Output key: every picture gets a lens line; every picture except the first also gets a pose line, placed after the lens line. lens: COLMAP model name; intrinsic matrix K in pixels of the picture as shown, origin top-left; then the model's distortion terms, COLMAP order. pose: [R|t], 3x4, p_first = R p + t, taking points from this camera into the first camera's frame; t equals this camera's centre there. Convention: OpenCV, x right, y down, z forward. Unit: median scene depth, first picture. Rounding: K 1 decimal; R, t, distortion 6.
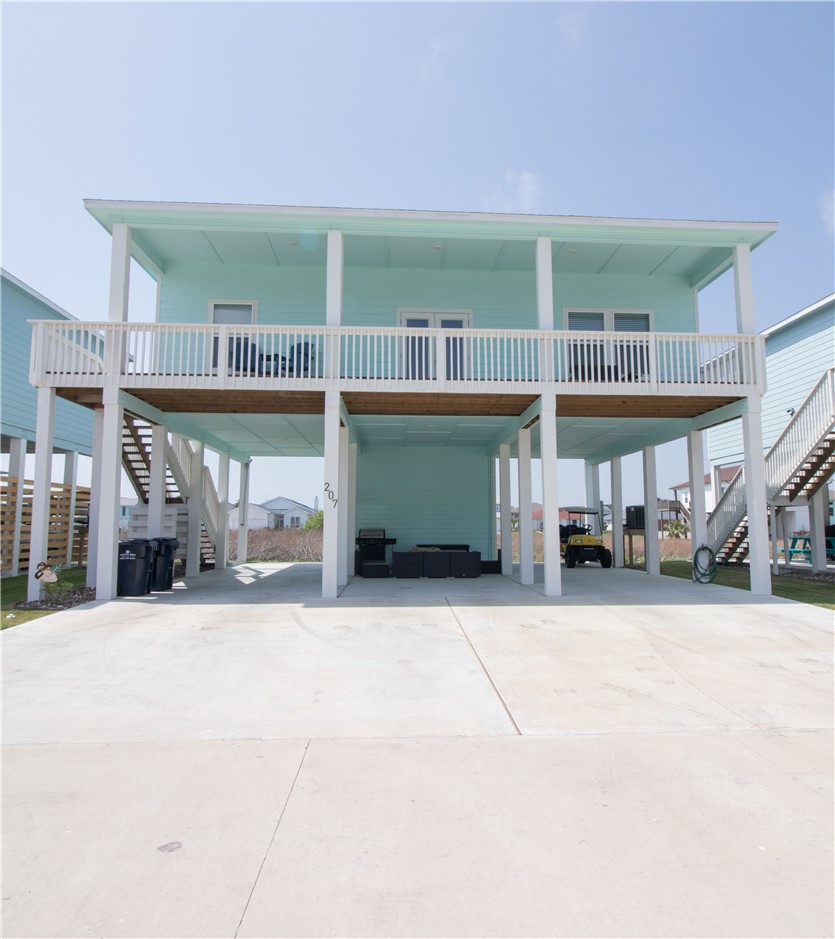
lens RADIAL K [[407.4, 0, 414.9], [0, 407.4, 501.0], [0, 0, 1]] dist [0.026169, 0.000016]
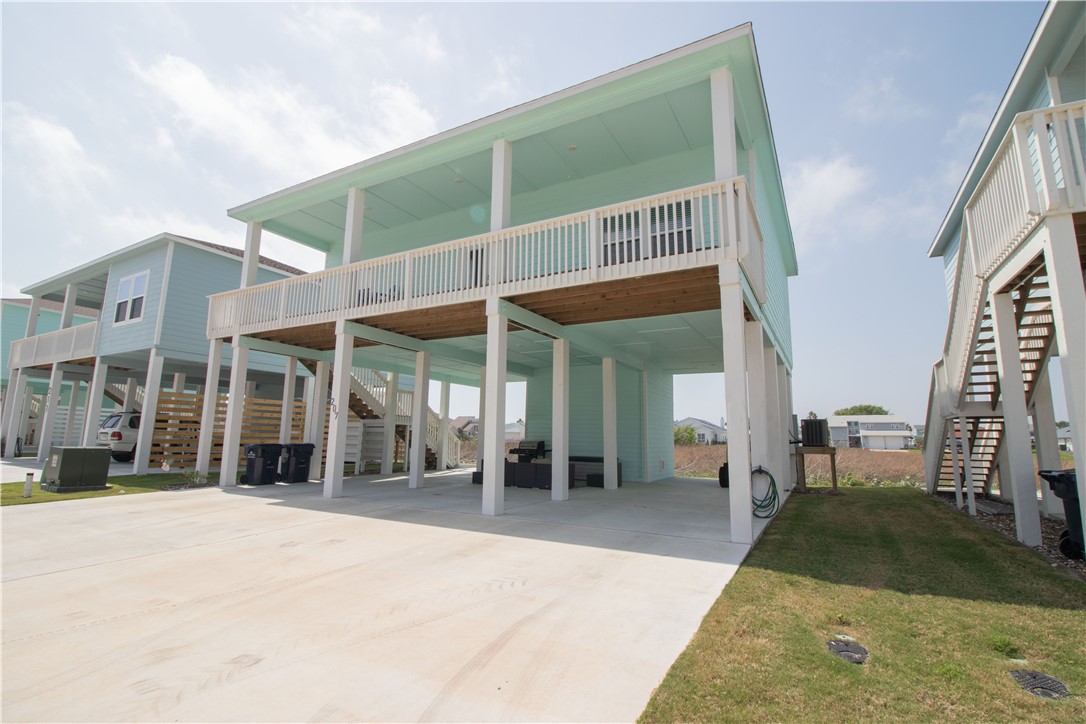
lens RADIAL K [[521.3, 0, 543.0], [0, 521.3, 362.0], [0, 0, 1]] dist [-0.062877, -0.000007]
pose [[0.856010, -0.070886, -0.512076, 0.517990], [0.026515, 0.995271, -0.093451, 0.001234], [0.516279, 0.066418, 0.853841, 0.021742]]
